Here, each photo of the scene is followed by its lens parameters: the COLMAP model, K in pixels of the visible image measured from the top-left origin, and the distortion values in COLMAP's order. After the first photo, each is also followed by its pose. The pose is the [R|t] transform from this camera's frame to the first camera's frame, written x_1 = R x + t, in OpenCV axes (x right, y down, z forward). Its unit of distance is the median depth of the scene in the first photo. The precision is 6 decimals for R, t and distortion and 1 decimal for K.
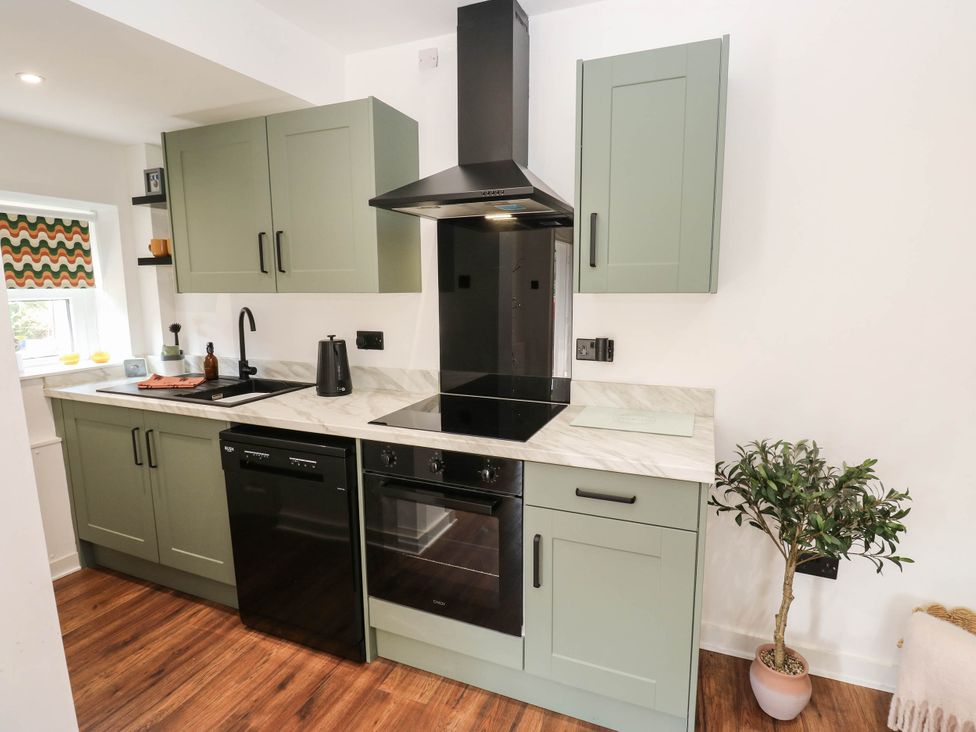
lens RADIAL K [[528.4, 0, 489.8], [0, 528.4, 350.6], [0, 0, 1]] dist [0.001196, -0.001250]
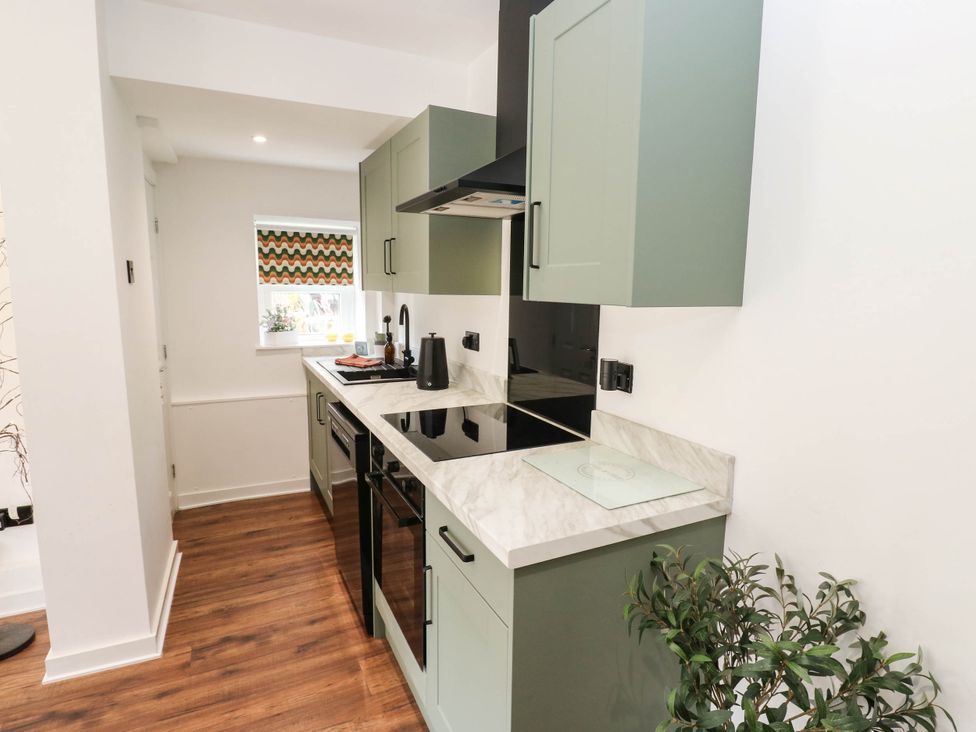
lens RADIAL K [[537.8, 0, 491.9], [0, 537.8, 360.5], [0, 0, 1]] dist [0.001071, -0.014398]
pose [[0.763747, 0.107220, -0.636549, 0.505858], [-0.104998, 0.993611, 0.041384, -0.032394], [0.636919, 0.035229, 0.770125, 0.254311]]
